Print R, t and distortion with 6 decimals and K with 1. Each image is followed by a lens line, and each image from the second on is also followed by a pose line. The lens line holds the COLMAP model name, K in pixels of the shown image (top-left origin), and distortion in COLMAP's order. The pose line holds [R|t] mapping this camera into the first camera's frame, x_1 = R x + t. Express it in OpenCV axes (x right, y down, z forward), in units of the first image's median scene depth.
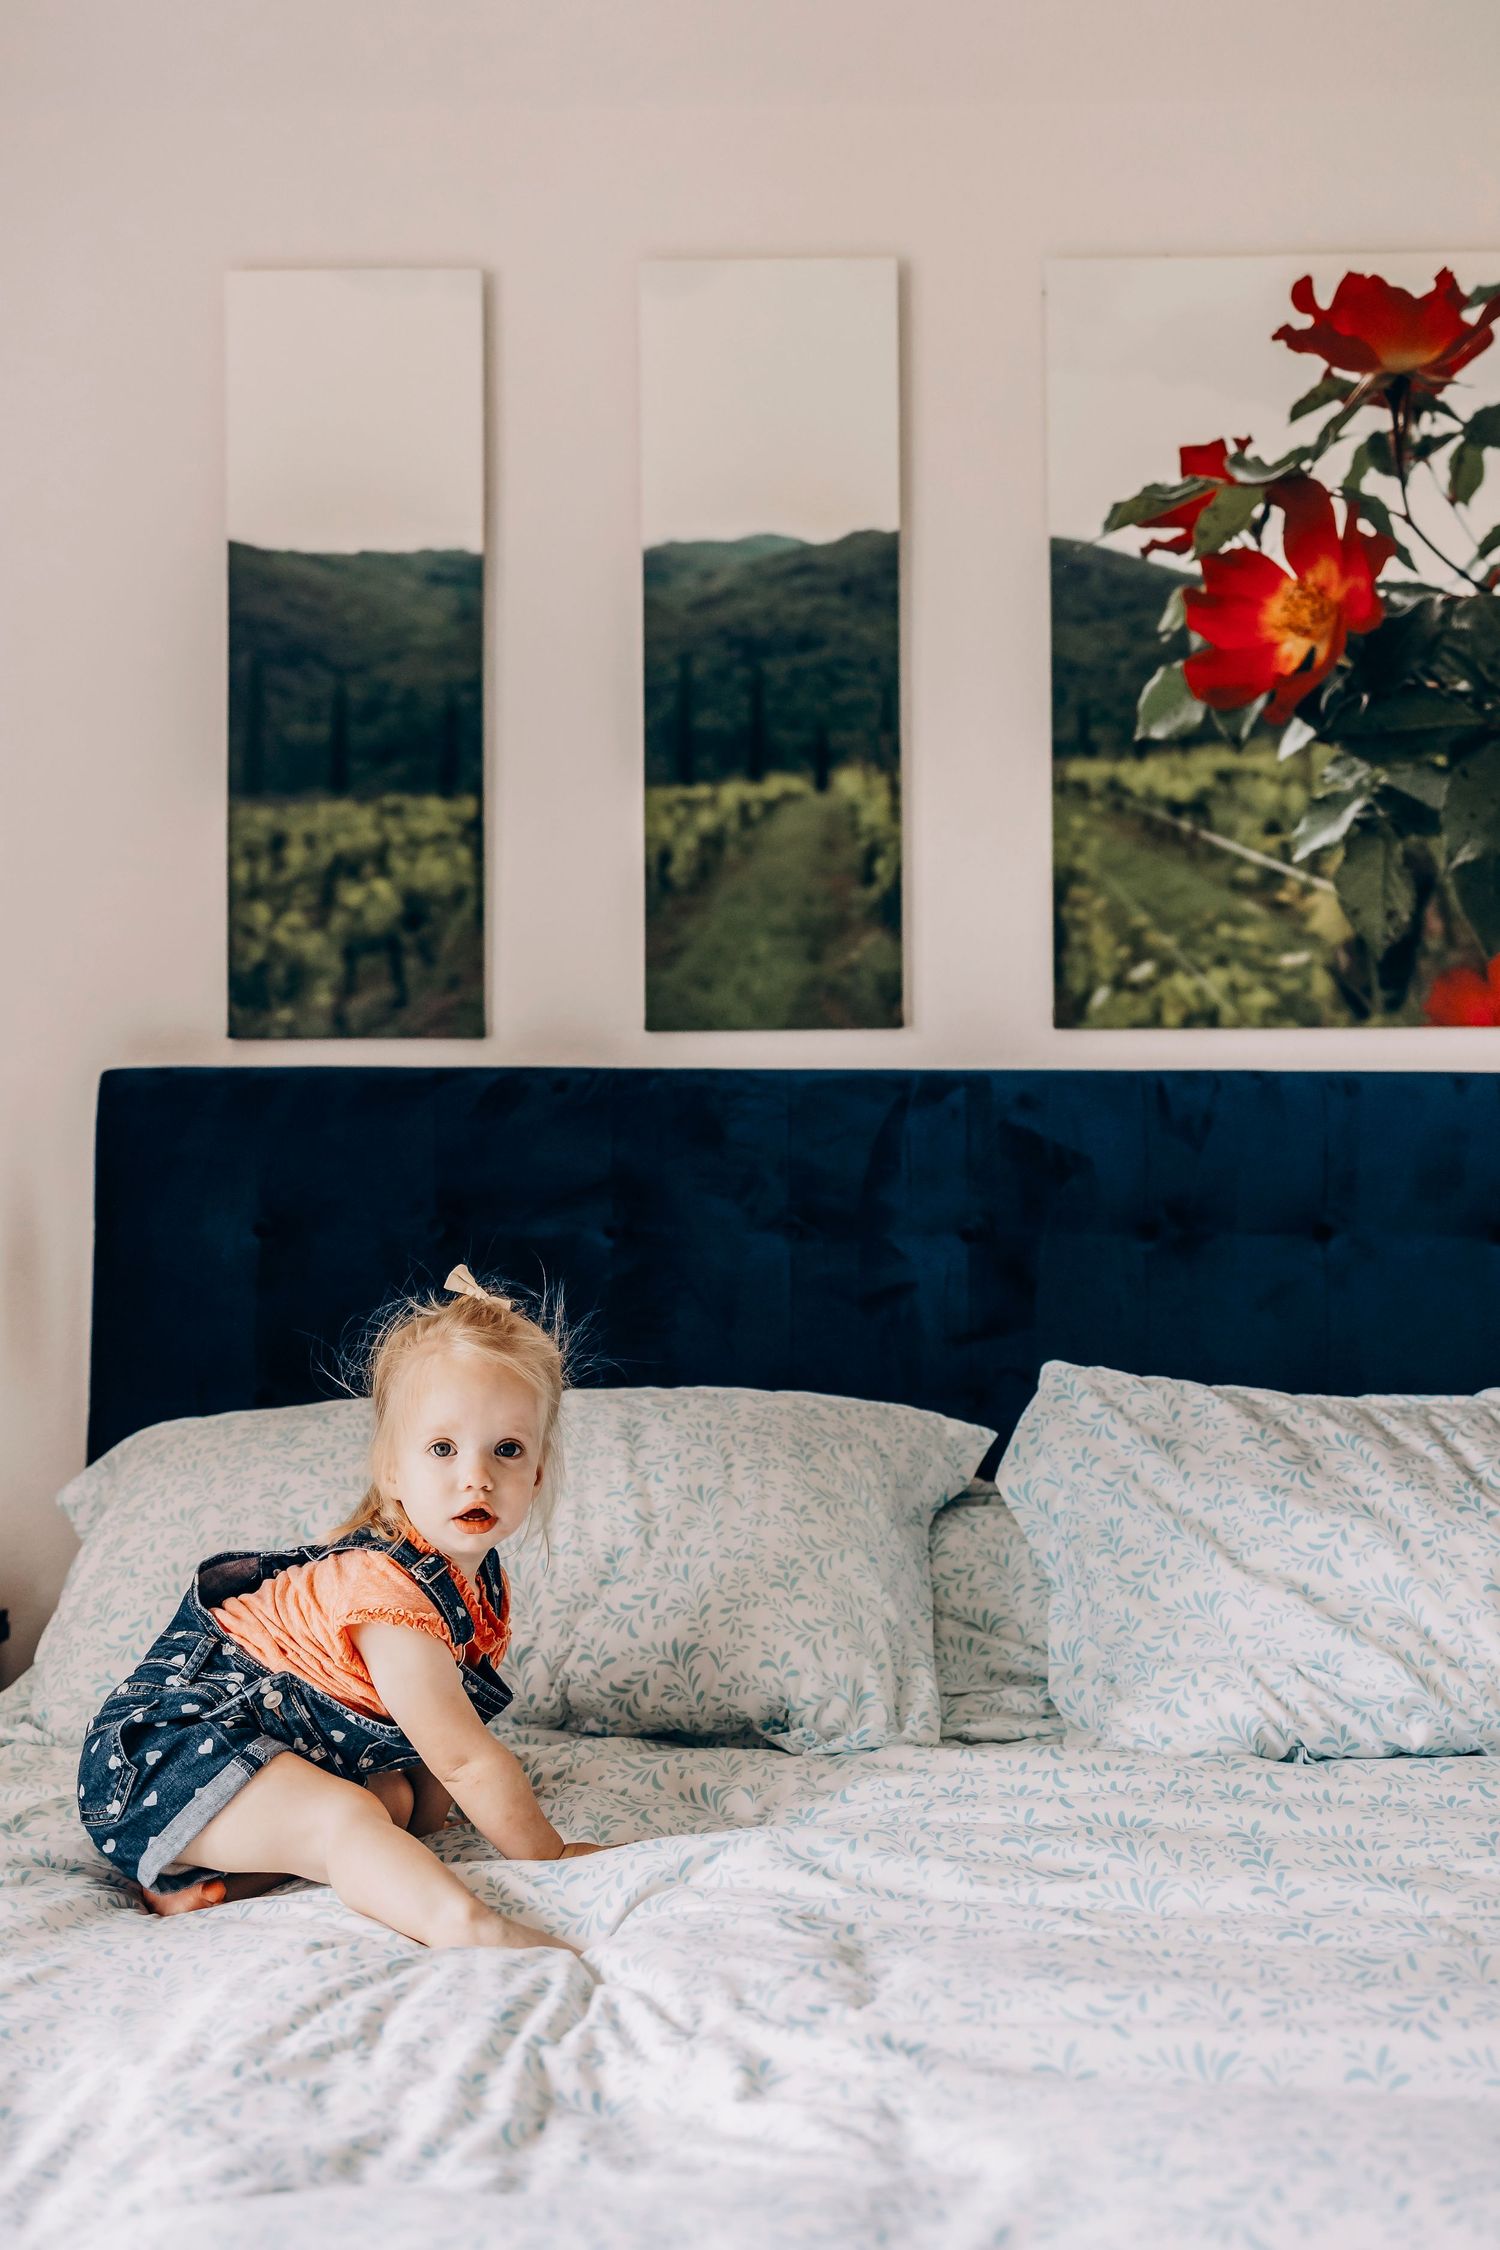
lens RADIAL K [[2393.2, 0, 766.6], [0, 2393.2, 1103.7], [0, 0, 1]] dist [0.010093, 0.000000]
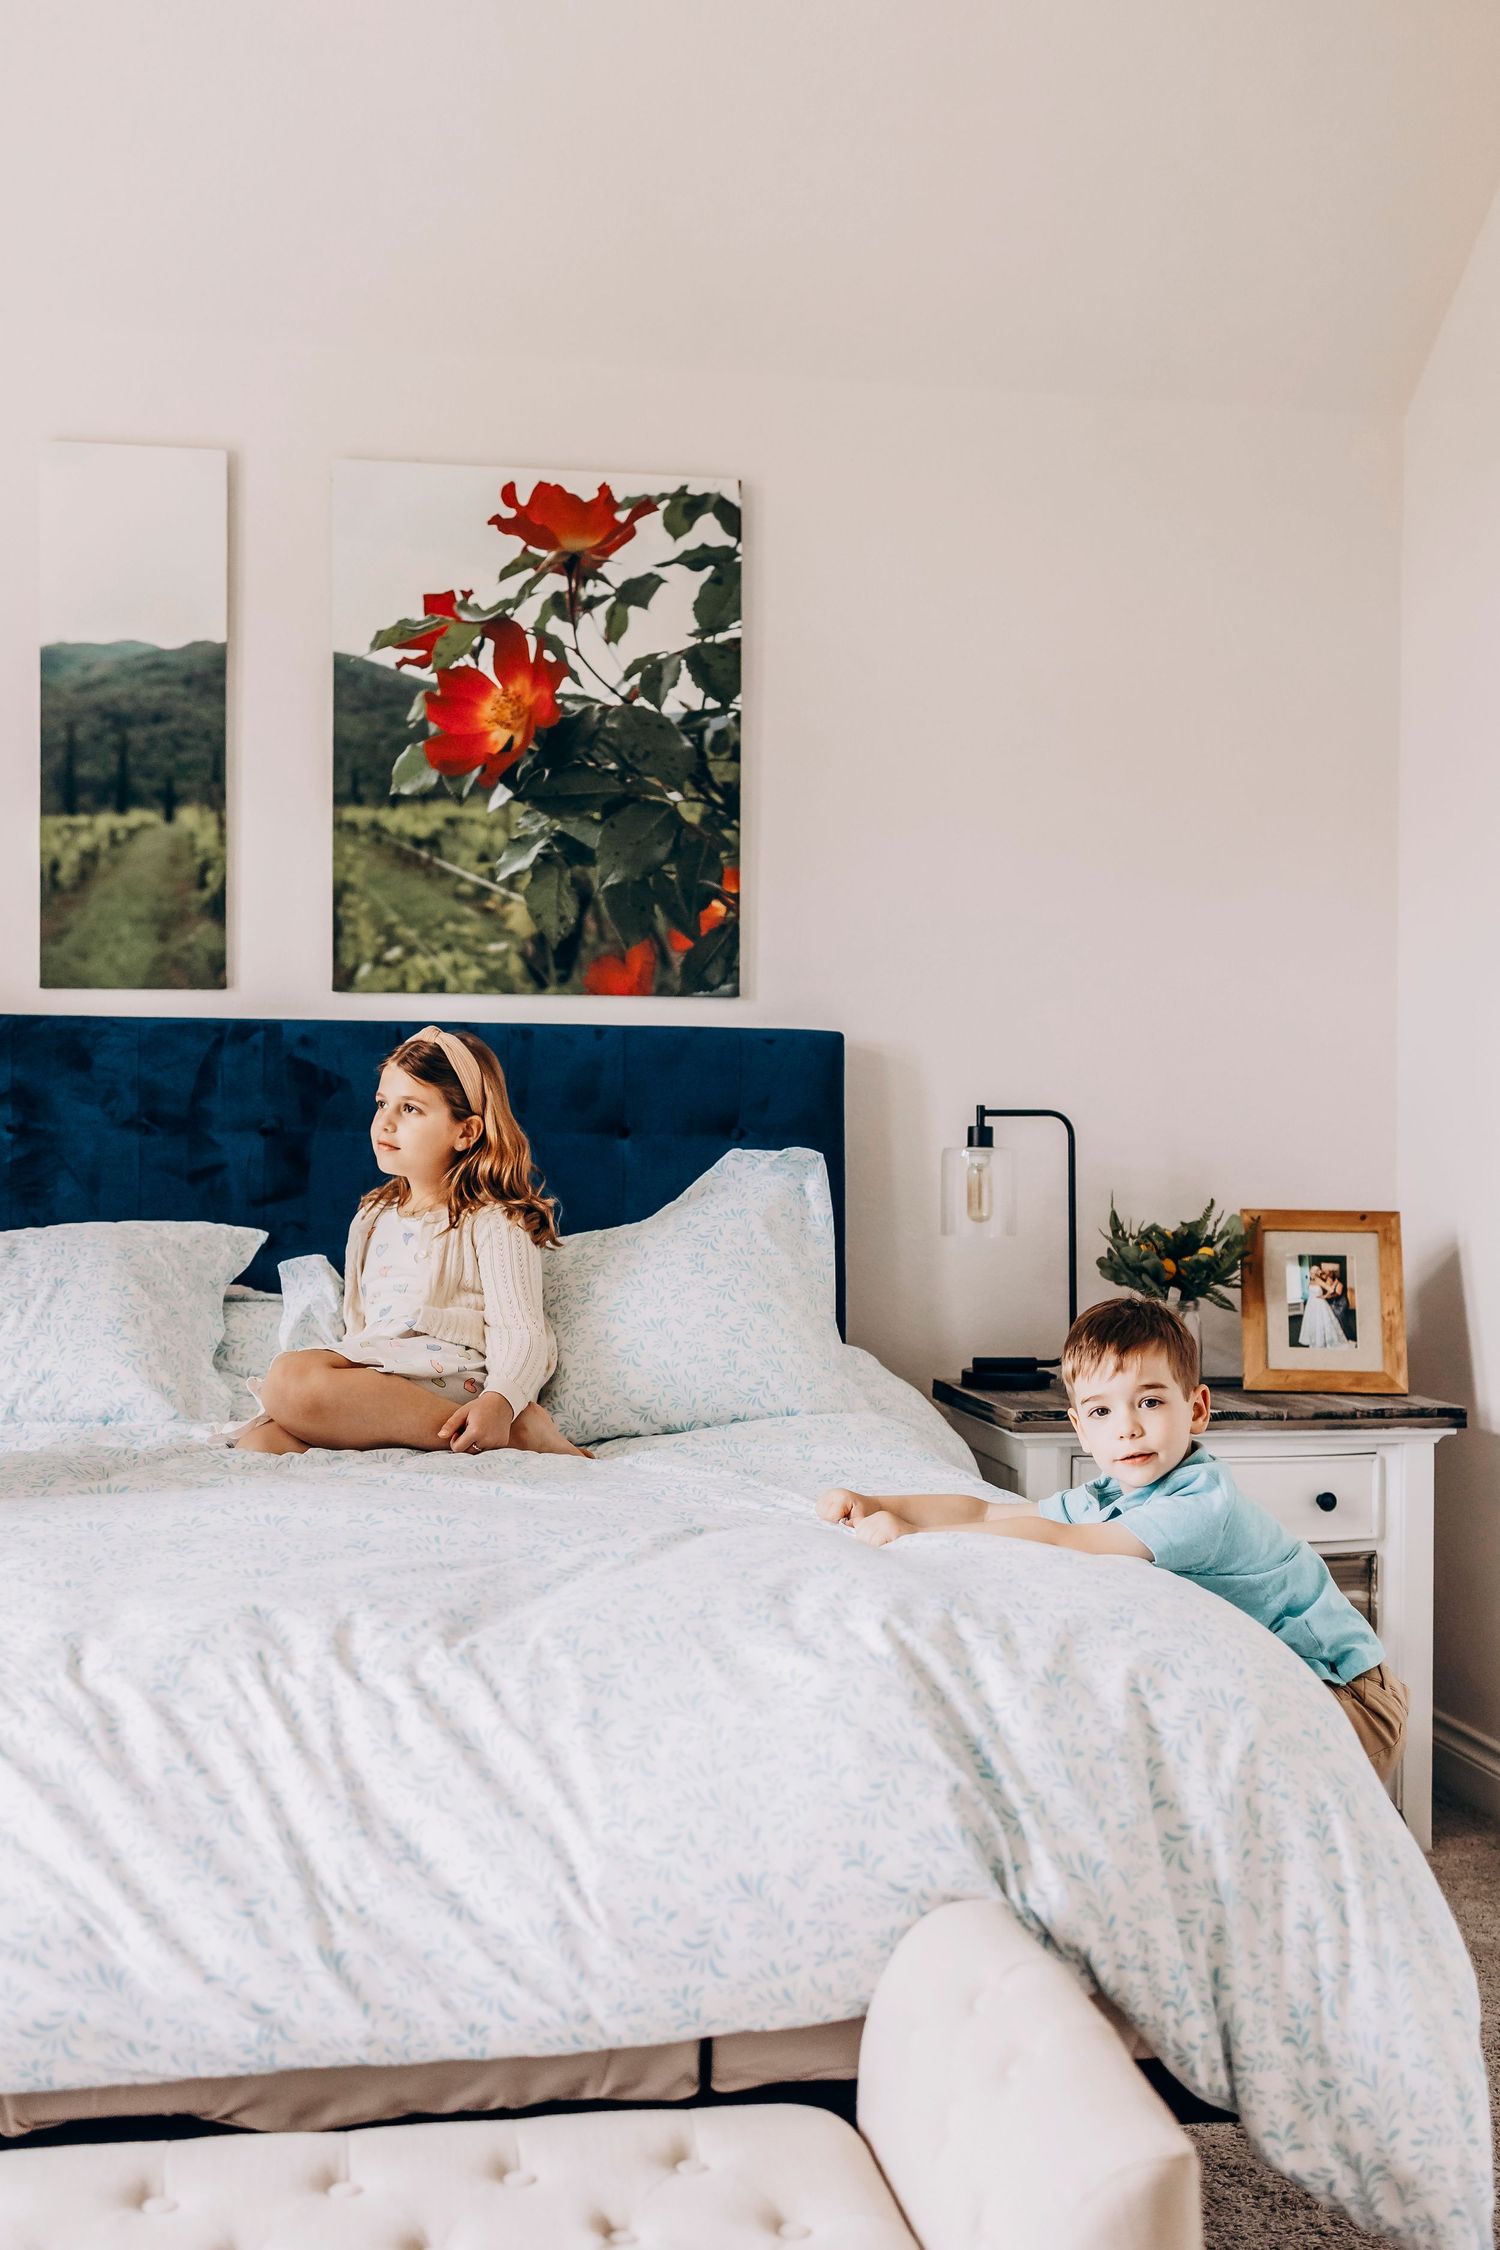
lens RADIAL K [[2393.2, 0, 748.2], [0, 2393.2, 1081.8], [0, 0, 1]] dist [0.010093, 0.000000]
pose [[0.978612, 0.008677, 0.205533, 0.069217], [-0.009882, 0.999939, 0.004837, 0.013720], [-0.205479, -0.006764, 0.978638, -0.472127]]
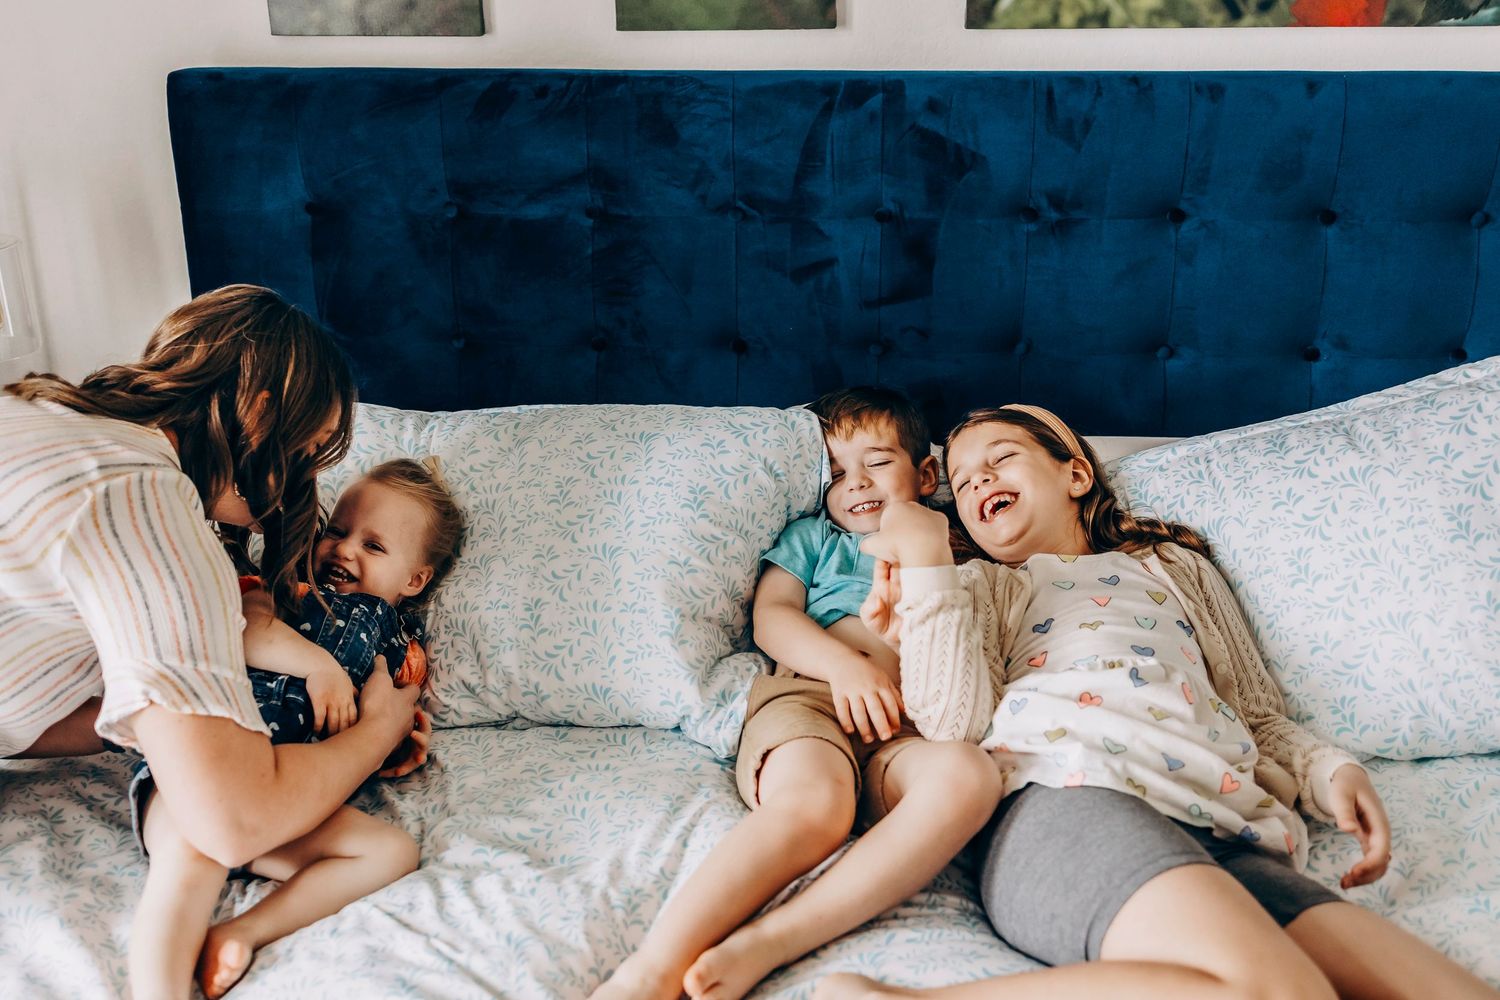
lens RADIAL K [[1595.5, 0, 761.3], [0, 1595.5, 496.3], [0, 0, 1]] dist [0.010093, 0.000000]
pose [[0.997874, 0.017452, -0.062786, 0.073512], [0.011346, 0.902231, 0.431103, -0.161023], [0.064171, -0.430899, 0.900115, 0.196615]]
